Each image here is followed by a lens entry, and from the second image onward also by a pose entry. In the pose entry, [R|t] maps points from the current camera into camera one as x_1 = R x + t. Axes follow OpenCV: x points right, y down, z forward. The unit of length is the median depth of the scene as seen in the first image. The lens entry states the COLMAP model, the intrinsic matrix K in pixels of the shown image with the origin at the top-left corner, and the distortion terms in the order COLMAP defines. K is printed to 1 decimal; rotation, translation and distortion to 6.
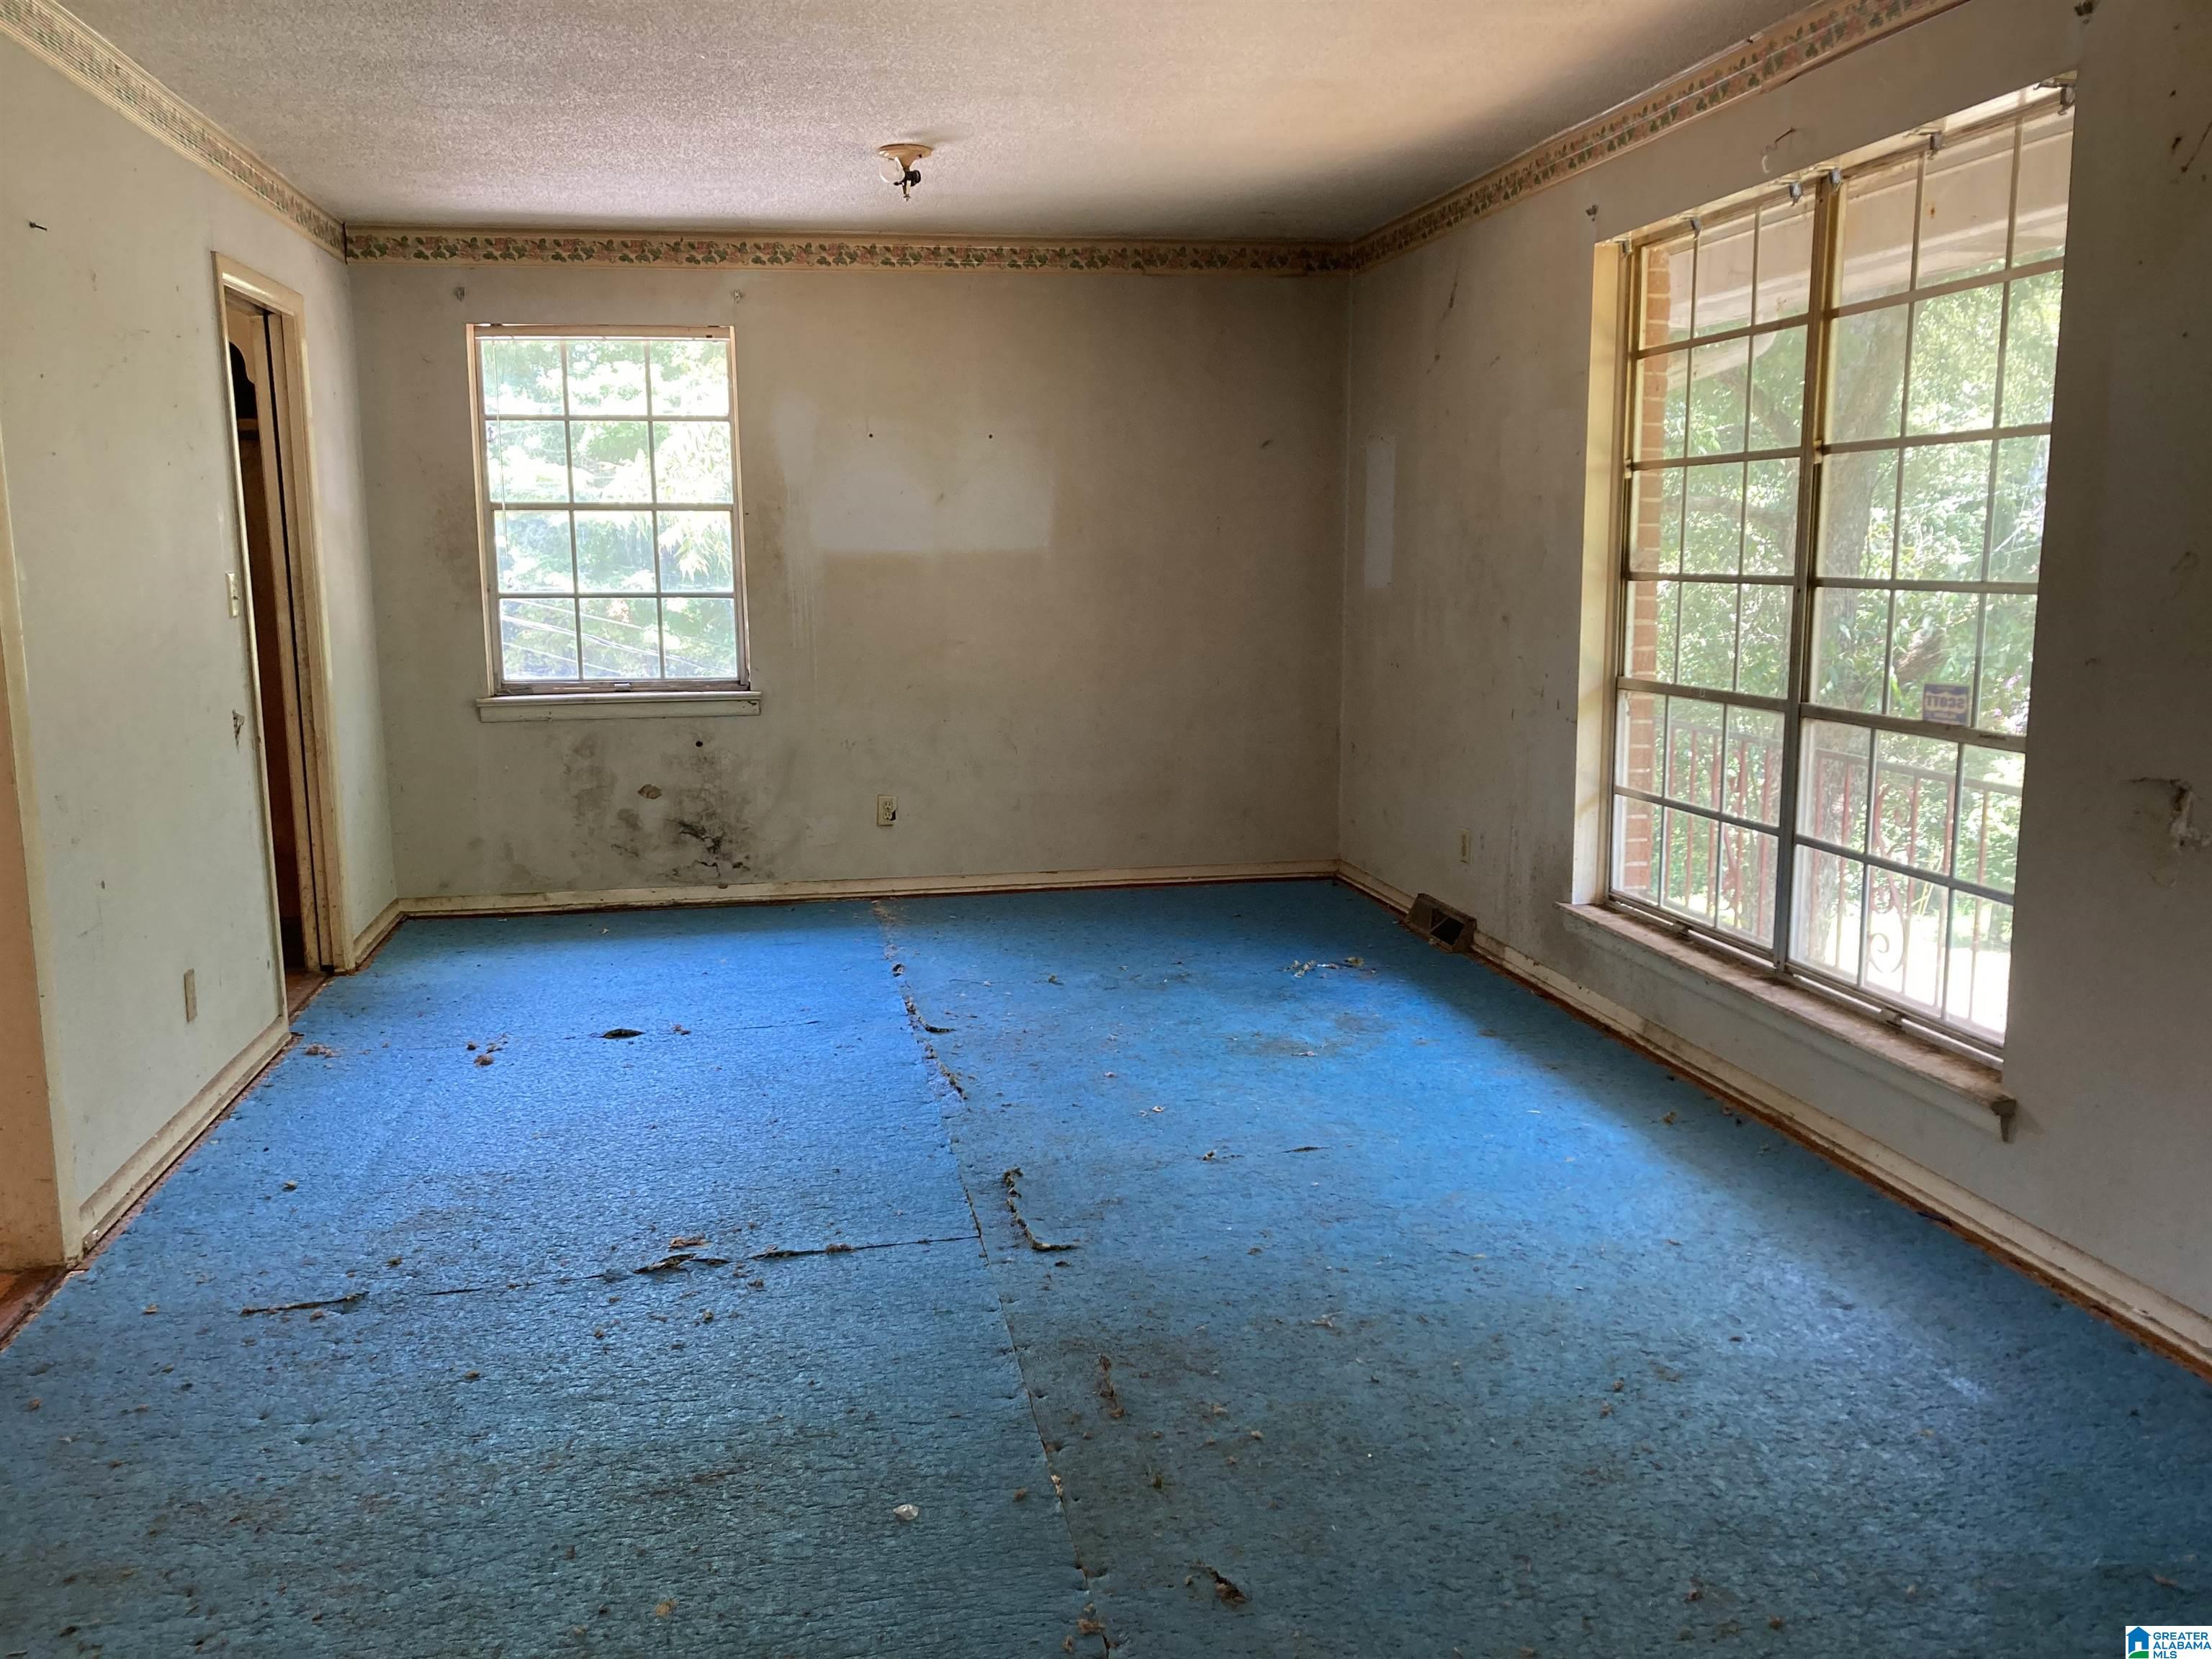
lens RADIAL K [[1803.9, 0, 1106.0], [0, 1803.9, 829.5], [0, 0, 1]] dist [0.042719, 0.003600]
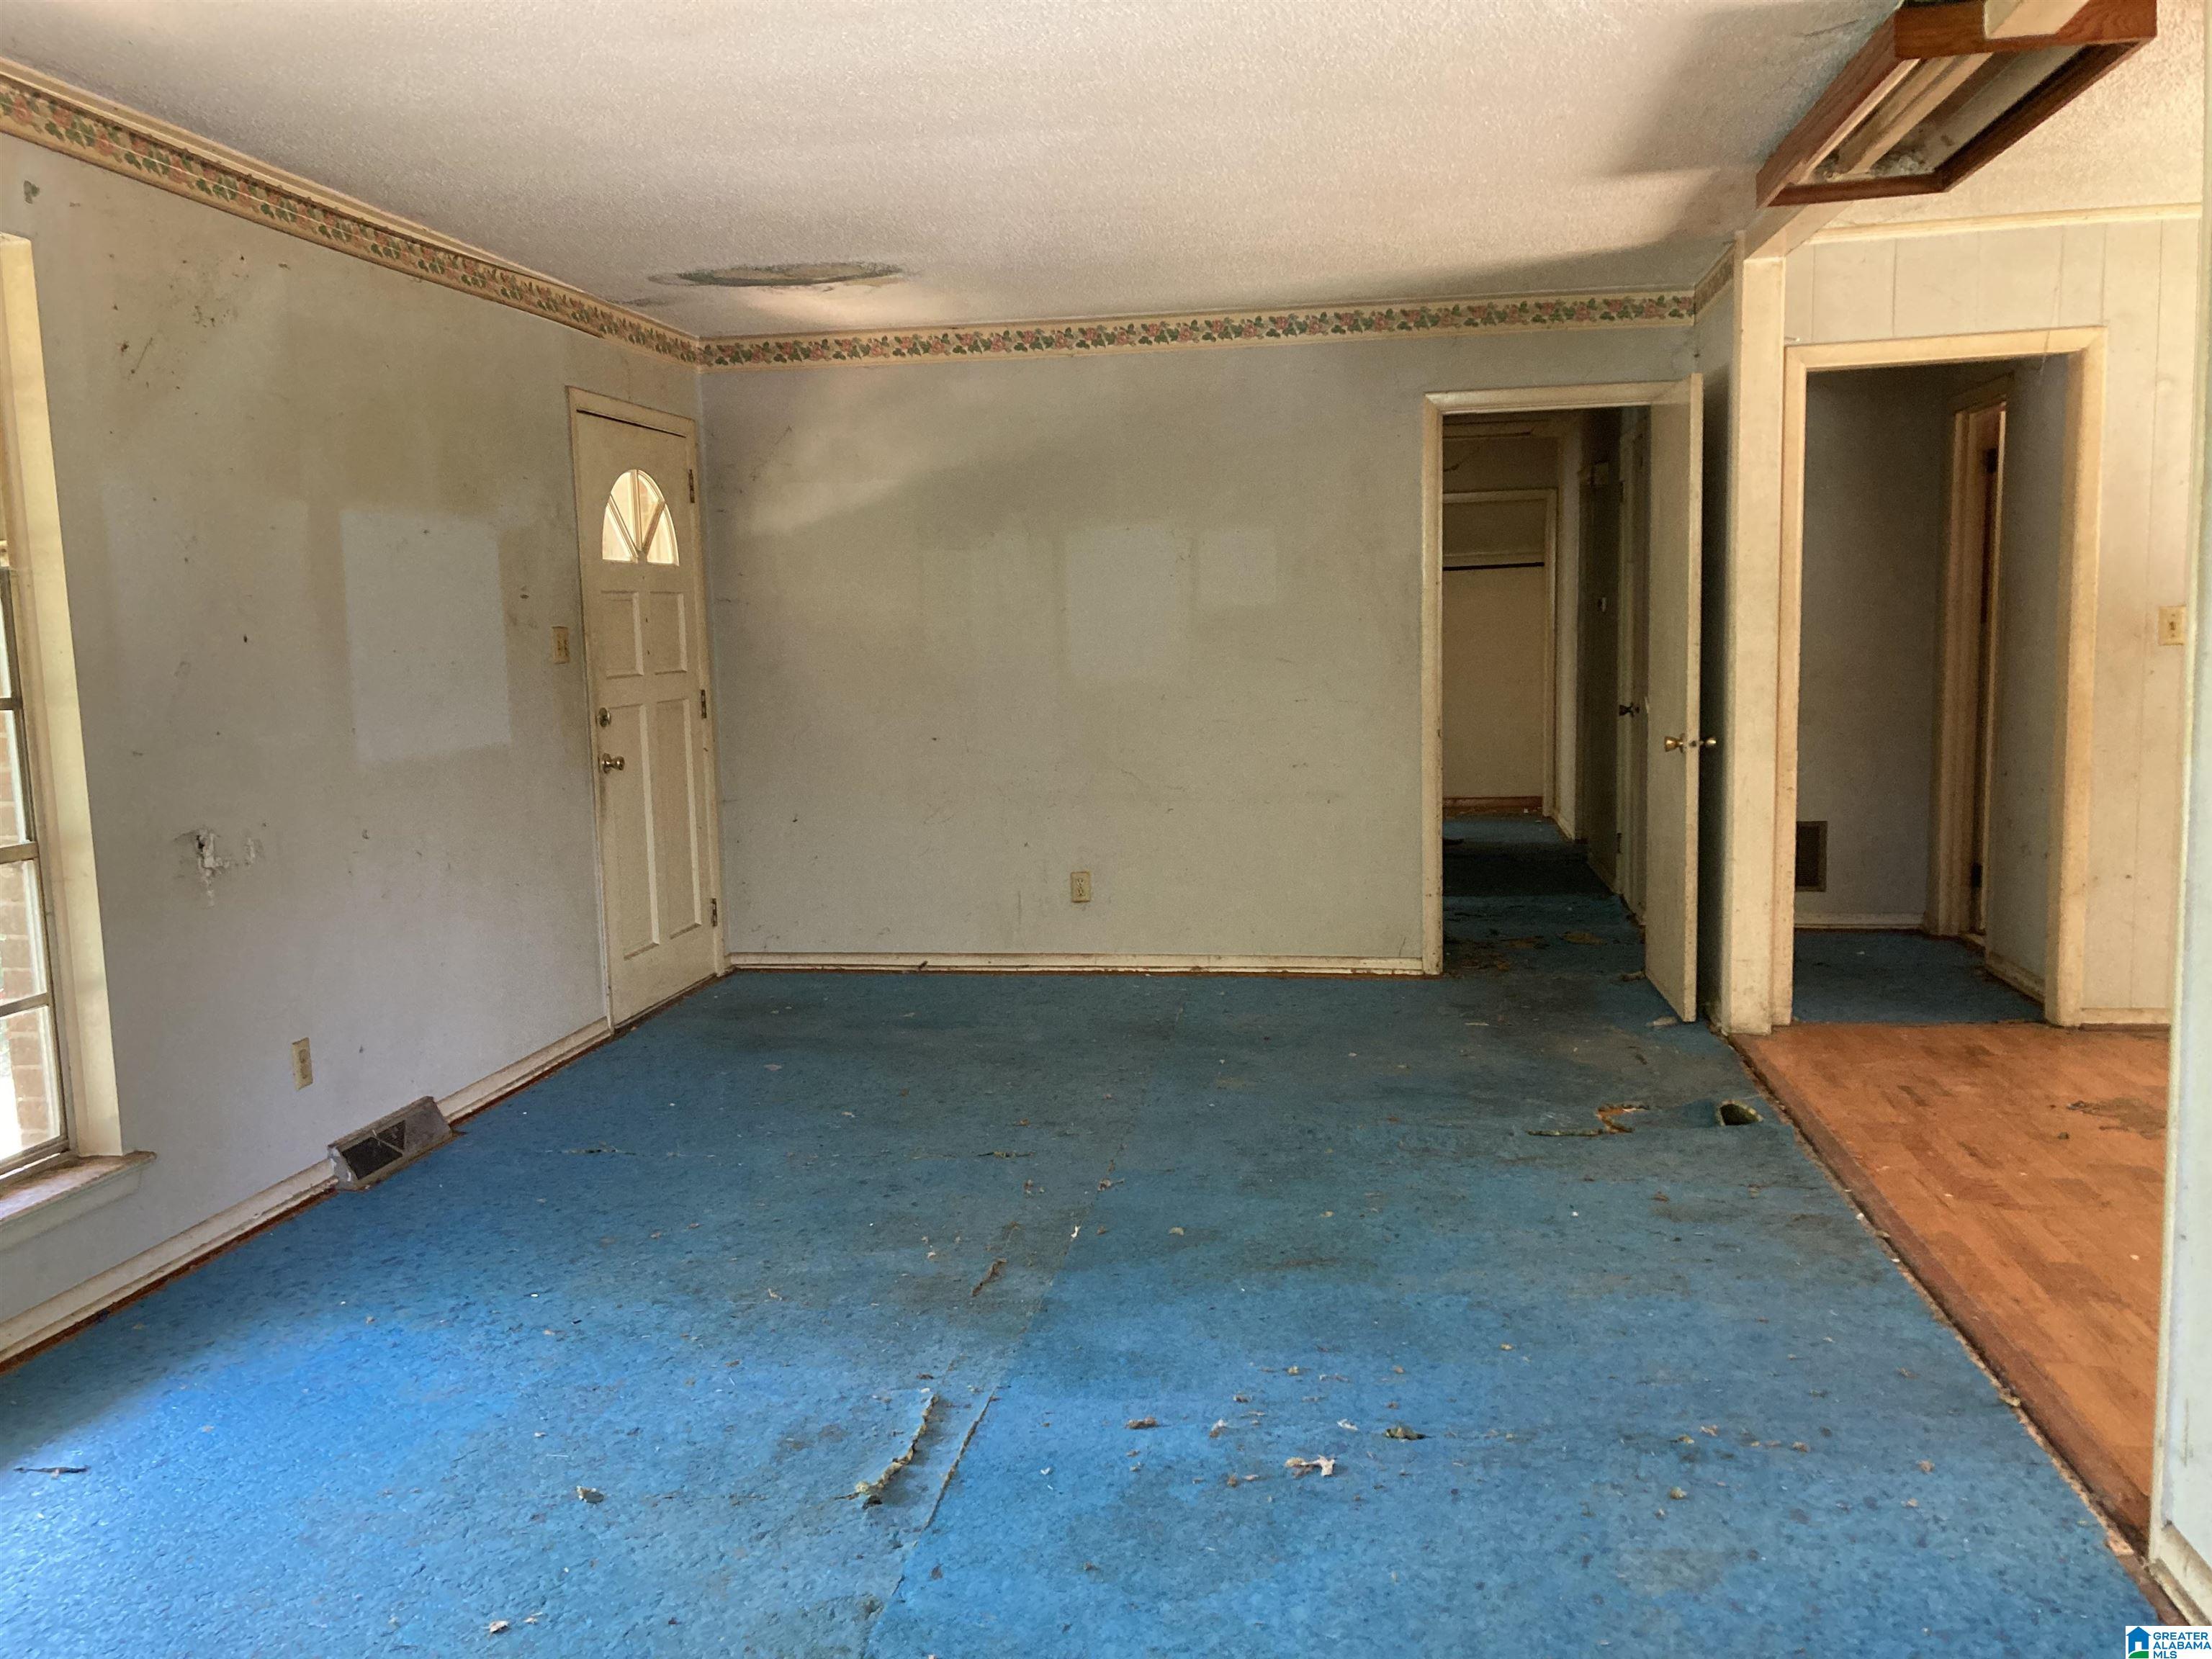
lens RADIAL K [[1803.9, 0, 1106.0], [0, 1803.9, 829.5], [0, 0, 1]] dist [0.042719, 0.003600]
pose [[-0.941586, -0.002952, 0.336761, -0.454338], [0.088376, 0.962751, 0.255540, -0.284774], [-0.324971, 0.270374, -0.906251, 1.838851]]
